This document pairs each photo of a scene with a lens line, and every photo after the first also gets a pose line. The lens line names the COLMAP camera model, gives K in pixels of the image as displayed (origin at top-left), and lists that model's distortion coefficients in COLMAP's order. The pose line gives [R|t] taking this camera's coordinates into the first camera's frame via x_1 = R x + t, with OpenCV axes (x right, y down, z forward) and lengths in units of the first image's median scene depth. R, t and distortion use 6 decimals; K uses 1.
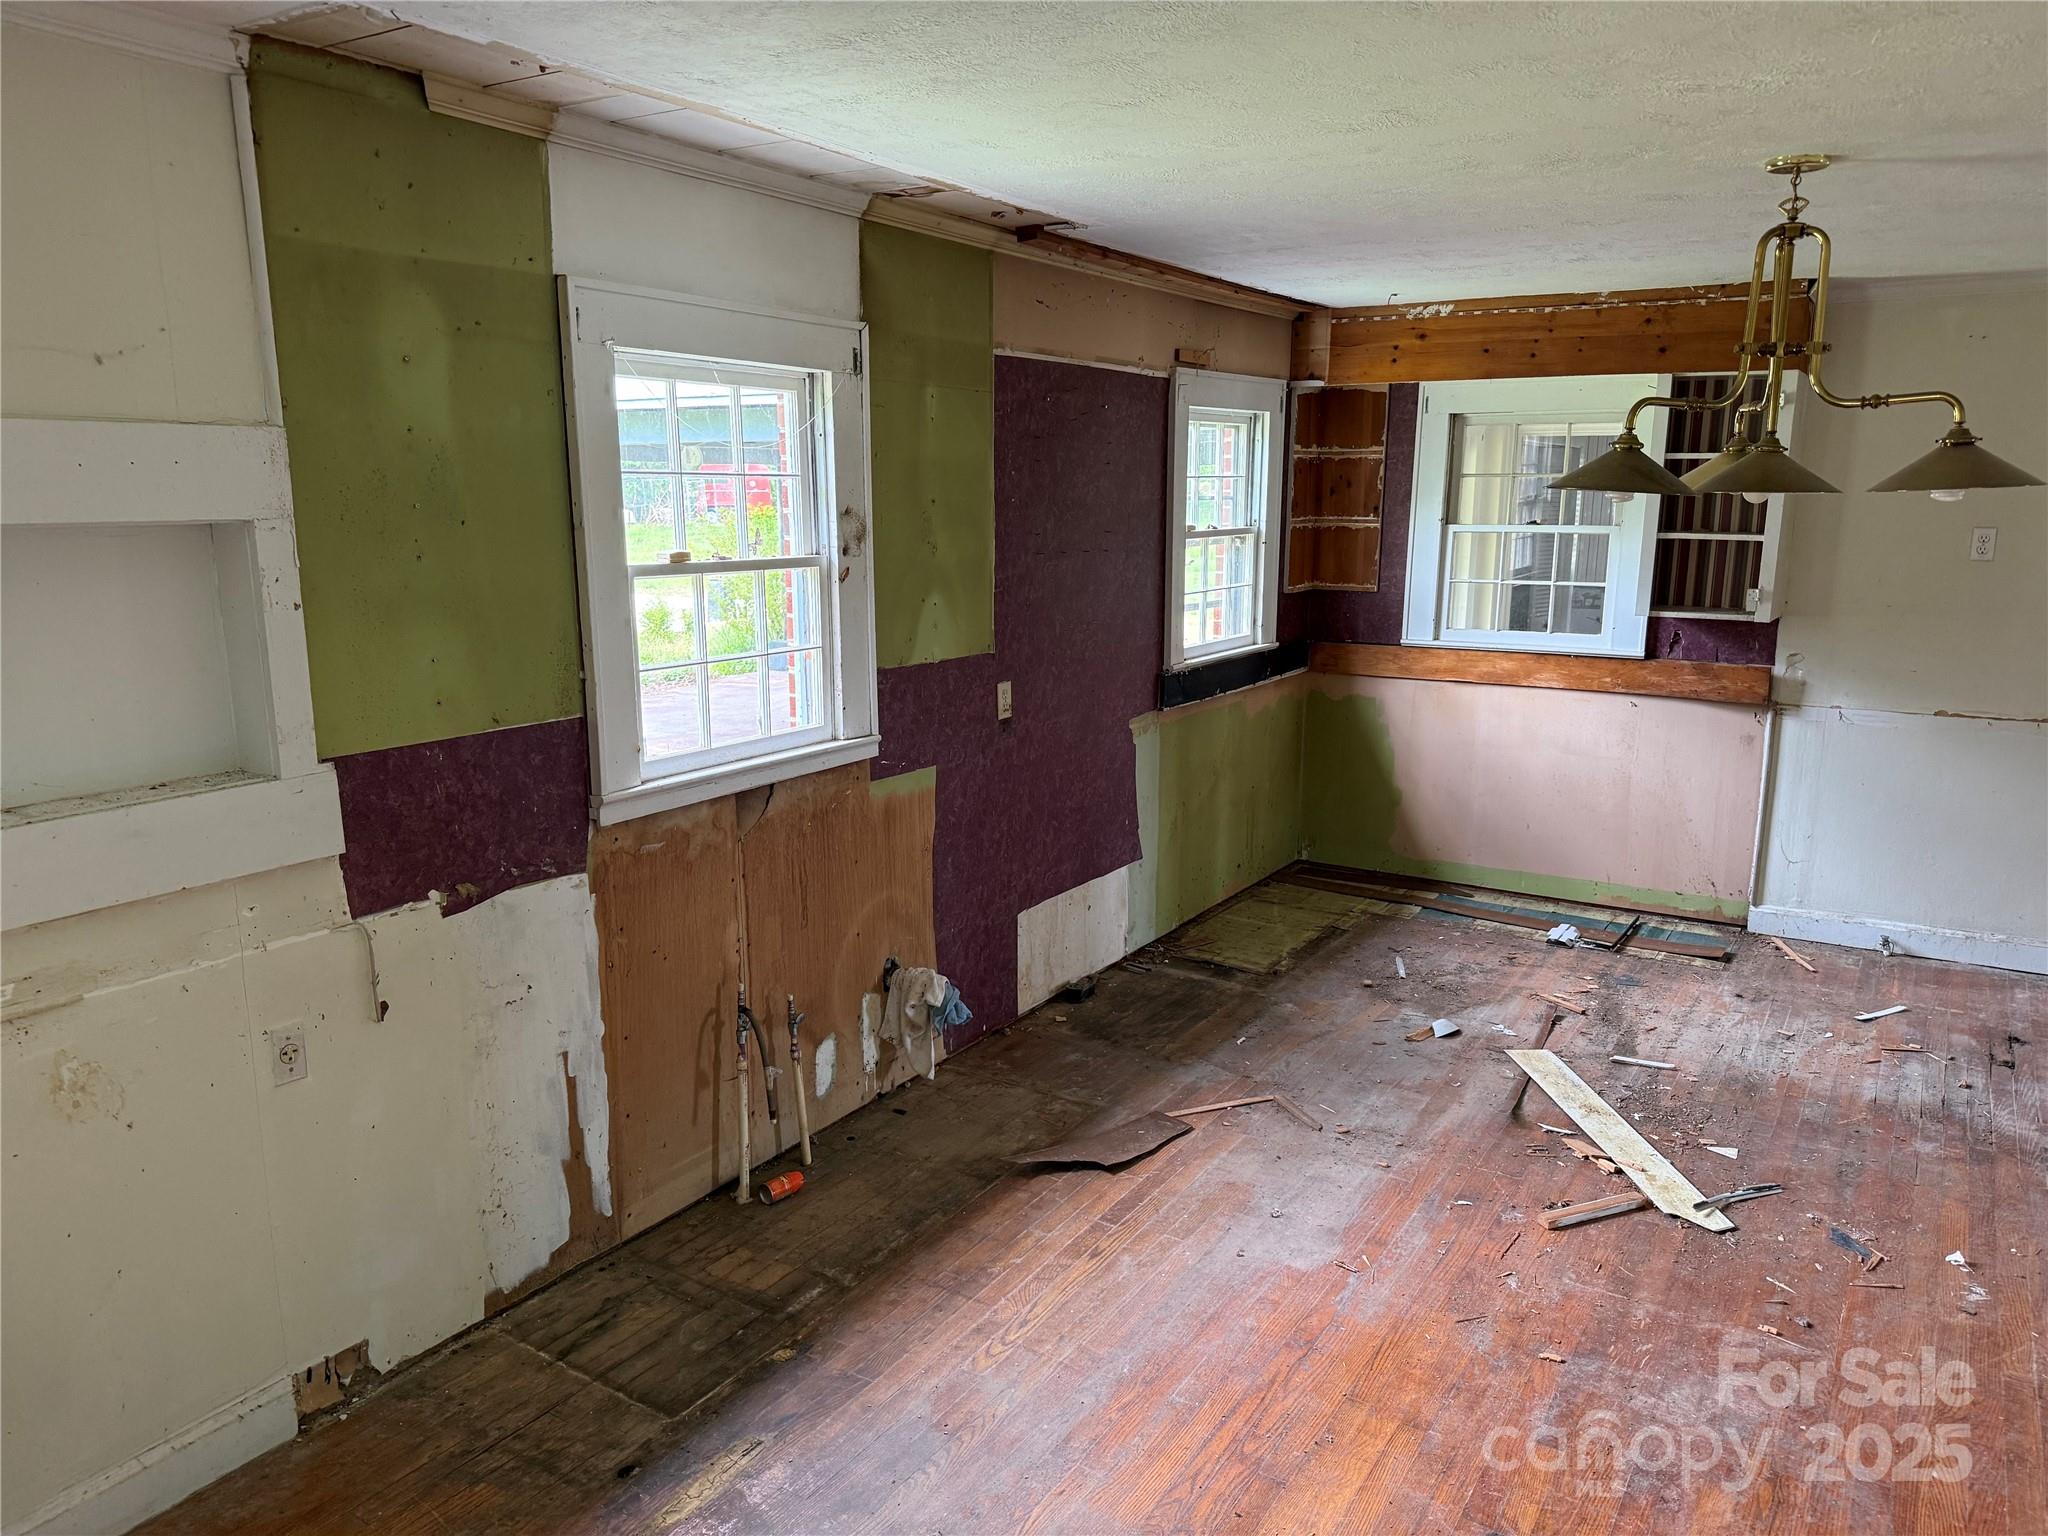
lens RADIAL K [[1416.3, 0, 1025.9], [0, 1416.3, 783.3], [0, 0, 1]] dist [0.130722, -0.242112]
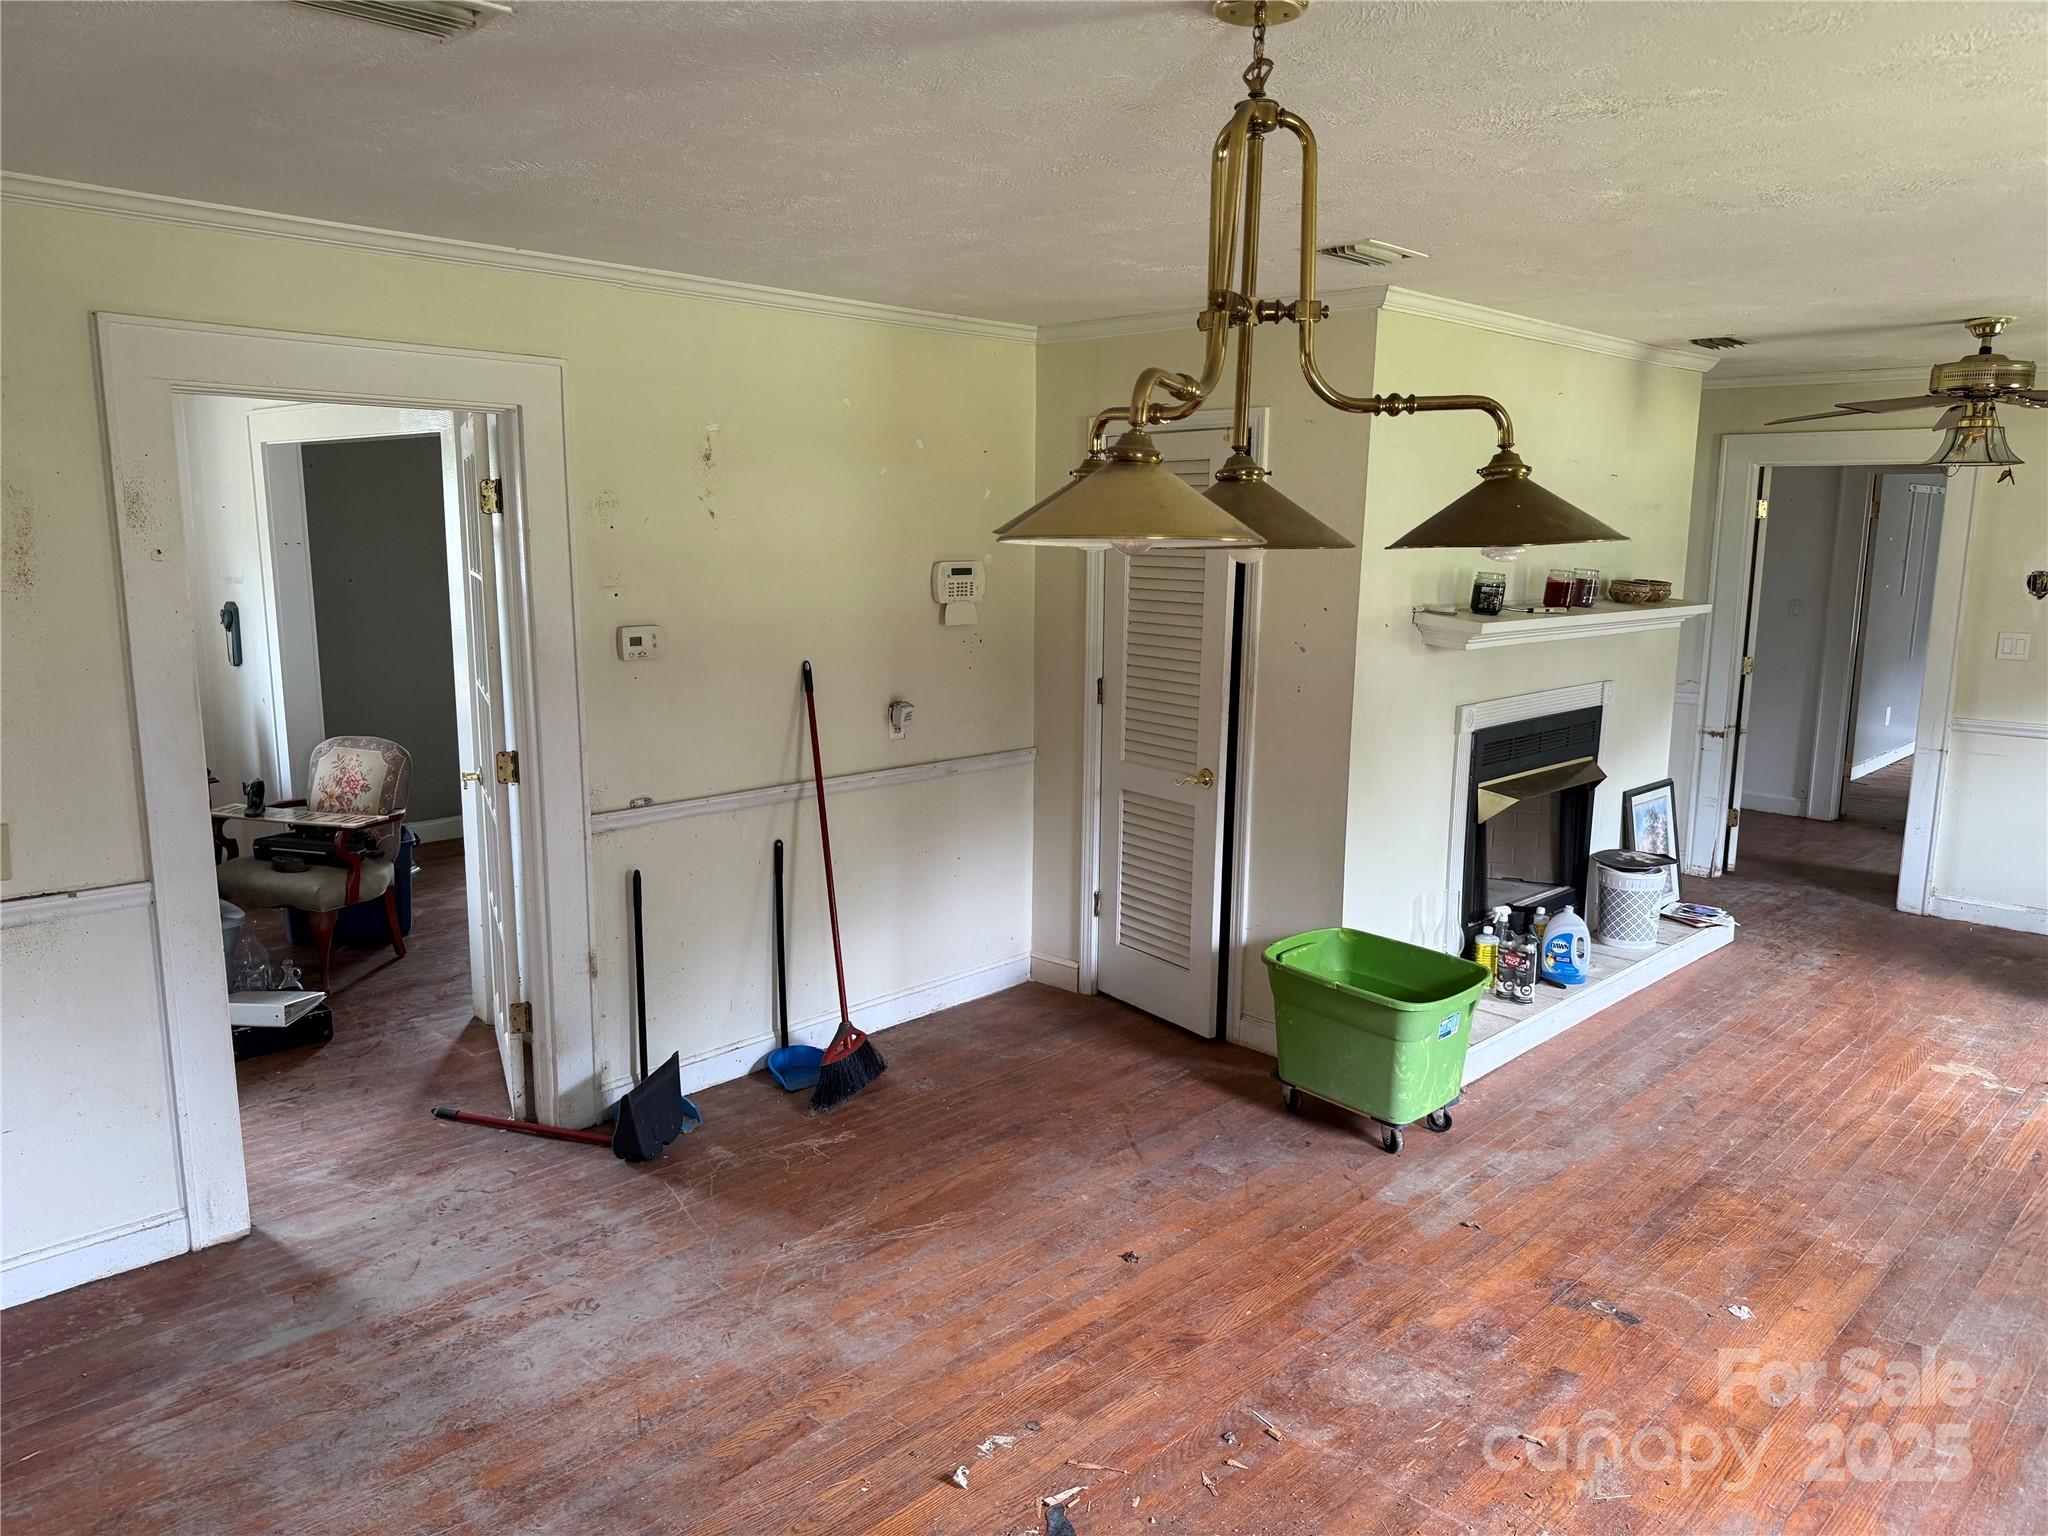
lens RADIAL K [[1440.8, 0, 1020.0], [0, 1440.8, 789.6], [0, 0, 1]] dist [0.051020, -0.076765]
pose [[-0.978509, -0.047960, 0.200548, 0.343122], [0.031771, 0.925895, 0.376442, -0.247435], [-0.203740, 0.374724, -0.904473, 1.163129]]
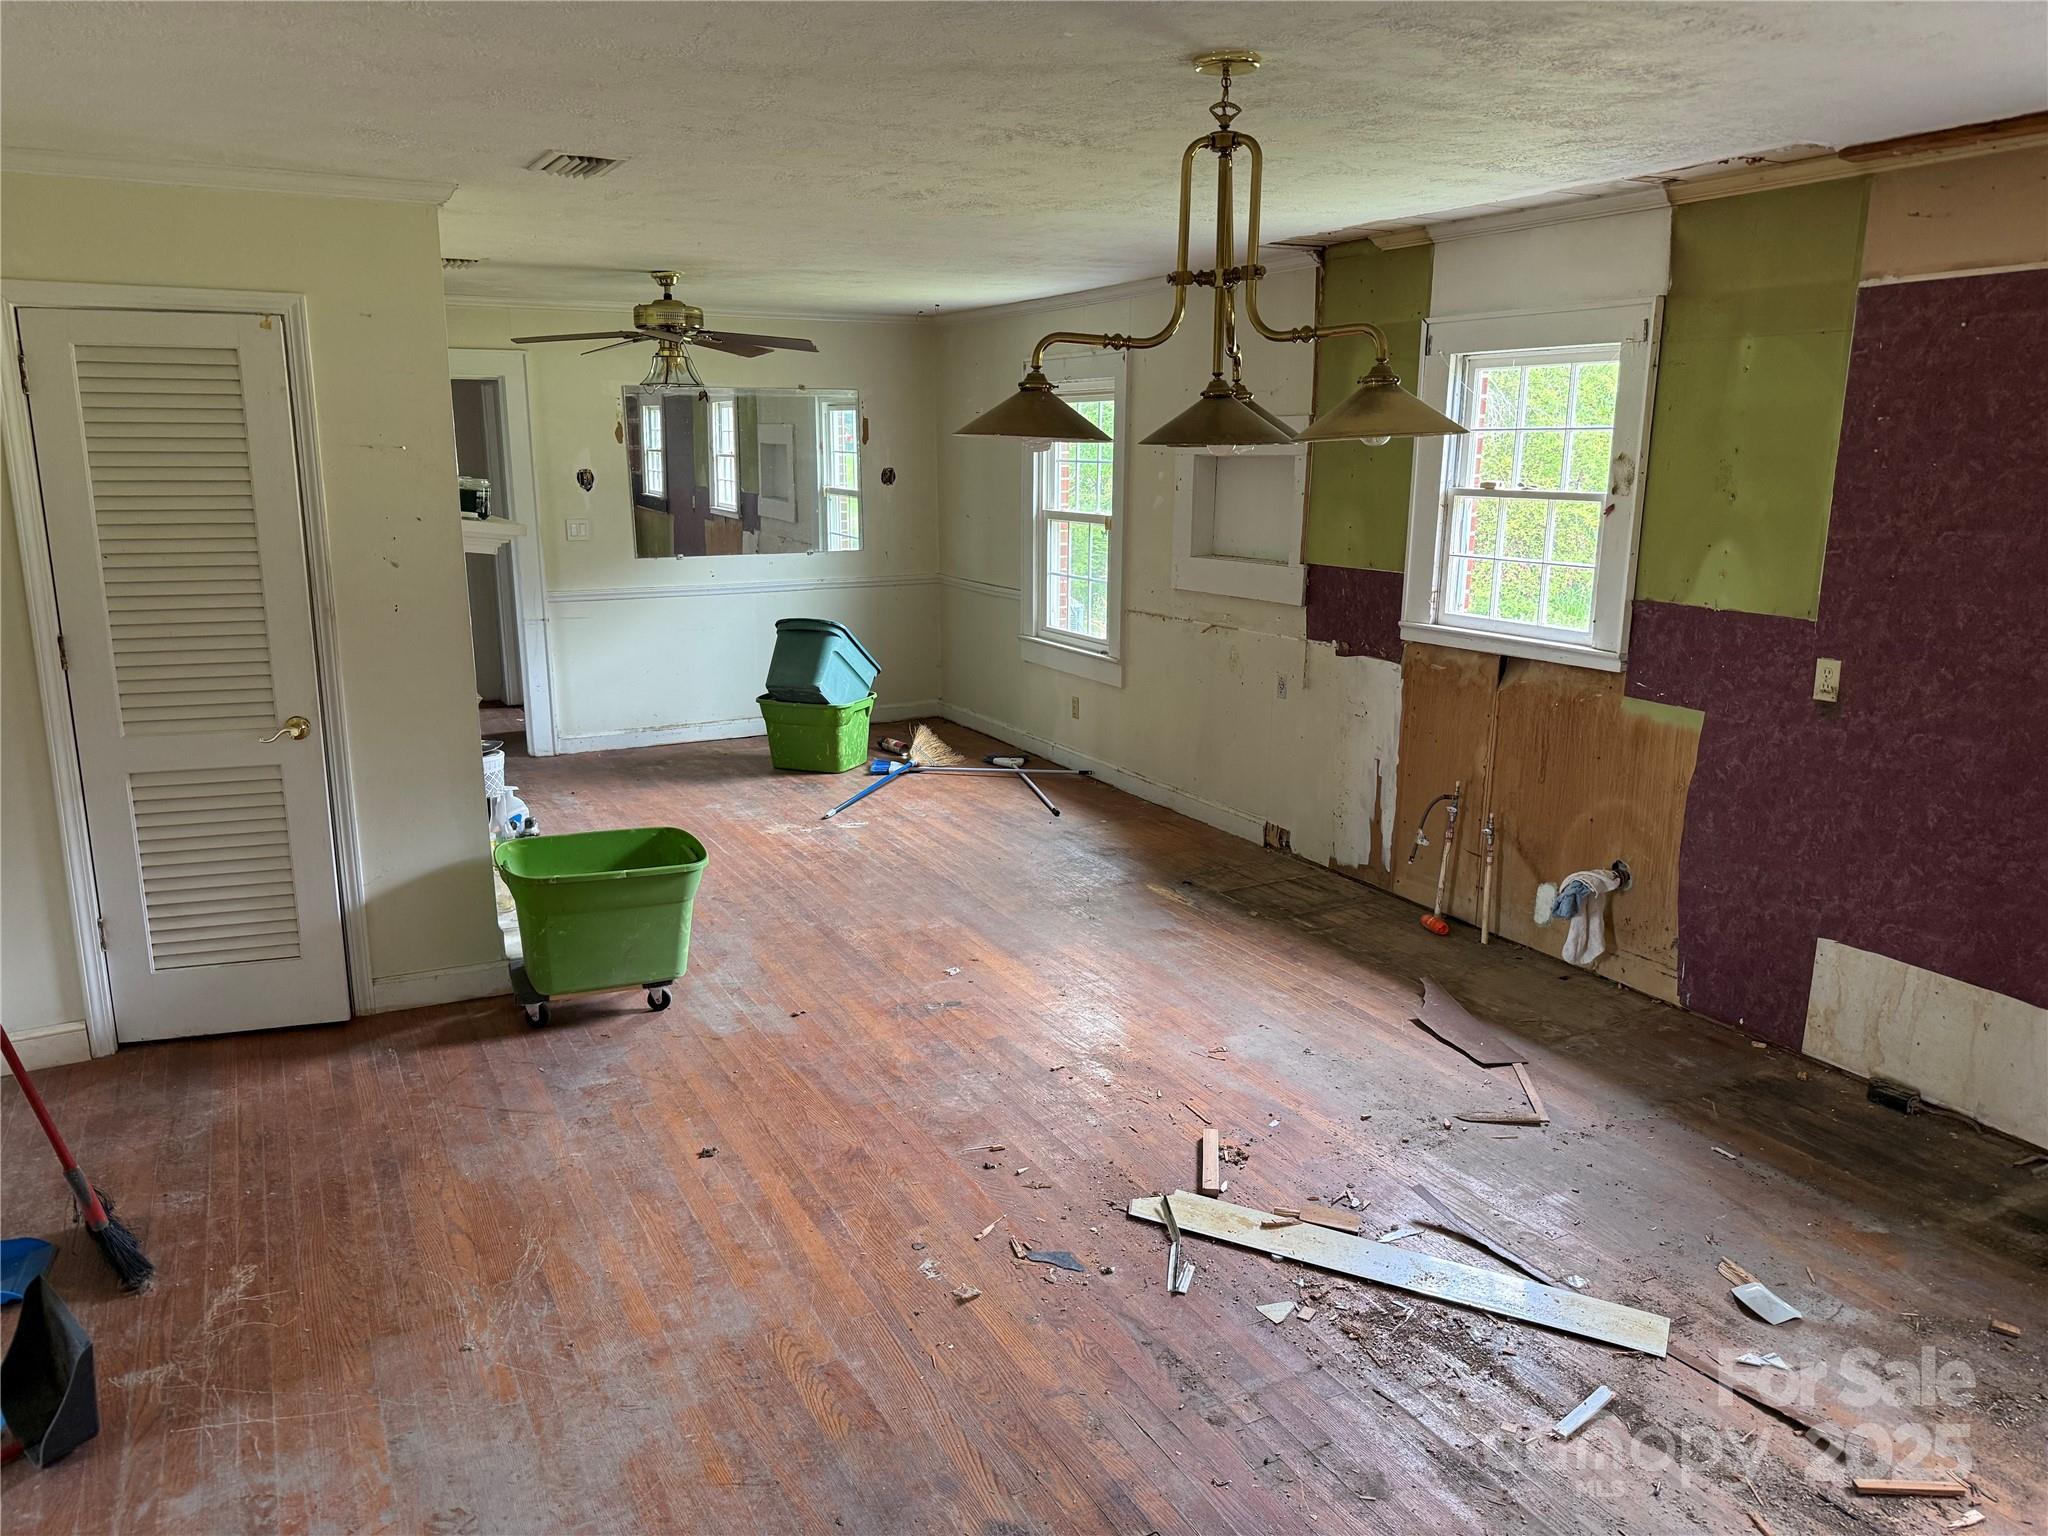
lens RADIAL K [[1445.5, 0, 1031.3], [0, 1445.5, 773.1], [0, 0, 1]] dist [0.071124, -0.092453]
pose [[-0.488430, 0.191351, -0.851364, 0.989347], [-0.178738, 0.933034, 0.312250, -0.196407], [0.854101, 0.304683, -0.421521, 0.966082]]
